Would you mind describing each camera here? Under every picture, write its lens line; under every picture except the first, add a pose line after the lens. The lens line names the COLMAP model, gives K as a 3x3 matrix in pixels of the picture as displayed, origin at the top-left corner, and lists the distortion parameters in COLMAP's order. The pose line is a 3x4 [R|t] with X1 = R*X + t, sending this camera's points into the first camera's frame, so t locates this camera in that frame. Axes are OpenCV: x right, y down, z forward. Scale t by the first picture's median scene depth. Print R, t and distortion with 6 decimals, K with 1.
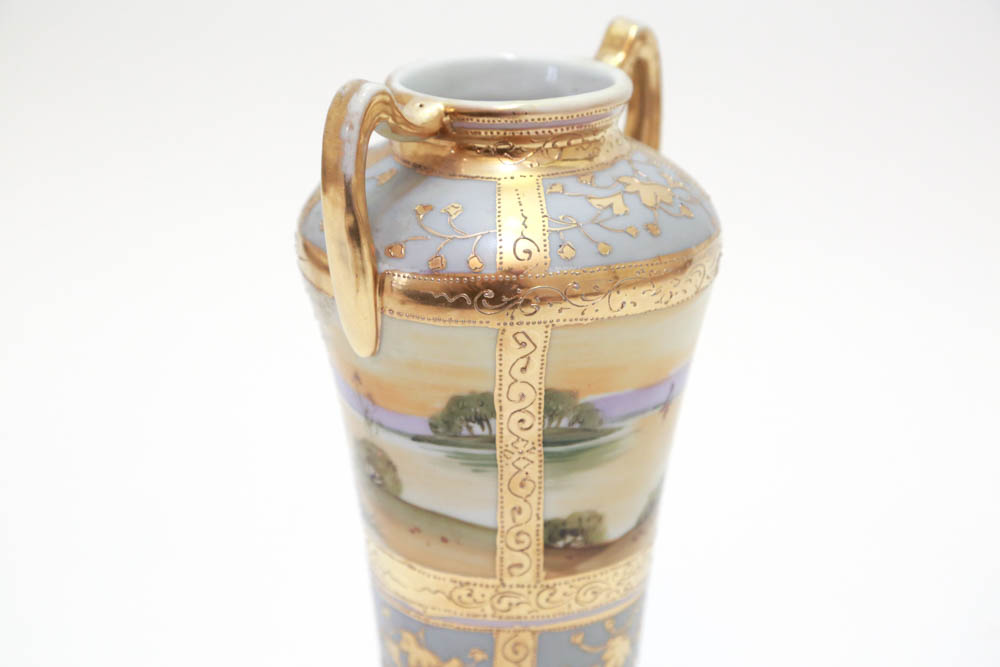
lens RADIAL K [[2449.7, 0, 500.0], [0, 2449.7, 333.5], [0, 0, 1]] dist [0.010236, 0.025105]
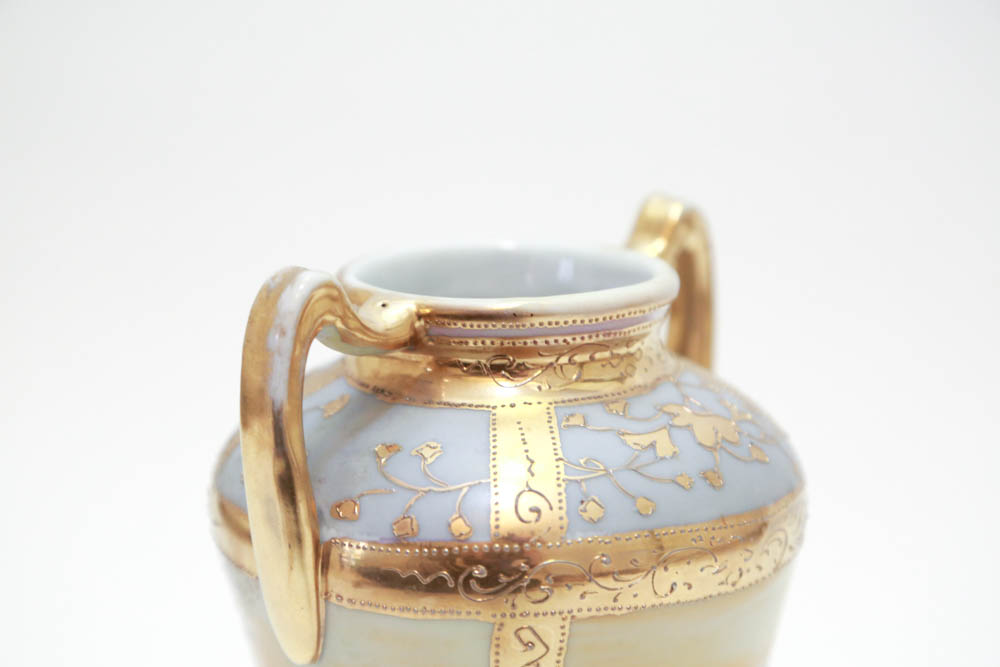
lens RADIAL K [[2506.3, 0, 500.0], [0, 2506.3, 333.5], [0, 0, 1]] dist [0.359448, -0.342548]
pose [[0.999994, -0.003071, 0.001722, 0.000177], [0.003241, 0.993977, -0.109538, -0.005044], [-0.001375, 0.109543, 0.993981, 0.279253]]
